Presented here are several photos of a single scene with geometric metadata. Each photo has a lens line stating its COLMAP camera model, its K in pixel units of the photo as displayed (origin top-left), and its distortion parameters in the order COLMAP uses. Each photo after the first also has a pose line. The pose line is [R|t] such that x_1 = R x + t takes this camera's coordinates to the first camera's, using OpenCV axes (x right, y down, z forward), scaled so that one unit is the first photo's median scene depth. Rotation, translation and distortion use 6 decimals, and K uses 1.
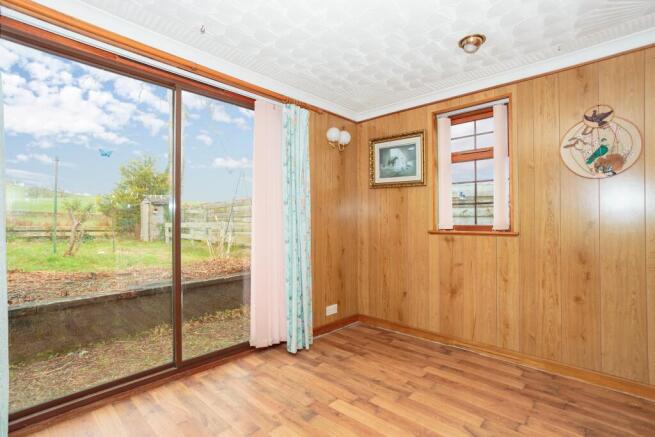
lens RADIAL K [[317.8, 0, 325.1], [0, 317.8, 219.5], [0, 0, 1]] dist [-0.047233, 0.031489]
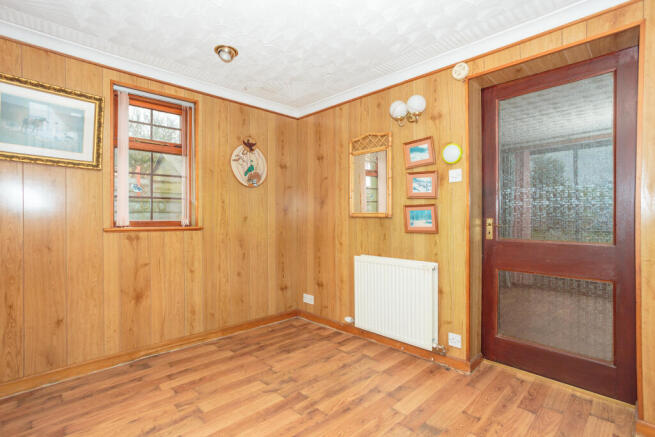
lens RADIAL K [[317.8, 0, 325.1], [0, 317.8, 219.5], [0, 0, 1]] dist [-0.047233, 0.031489]
pose [[0.063383, -0.006962, 0.997965, -0.443642], [-0.004737, 0.999962, 0.007277, 0.004355], [-0.997978, -0.005188, 0.063348, 0.439031]]
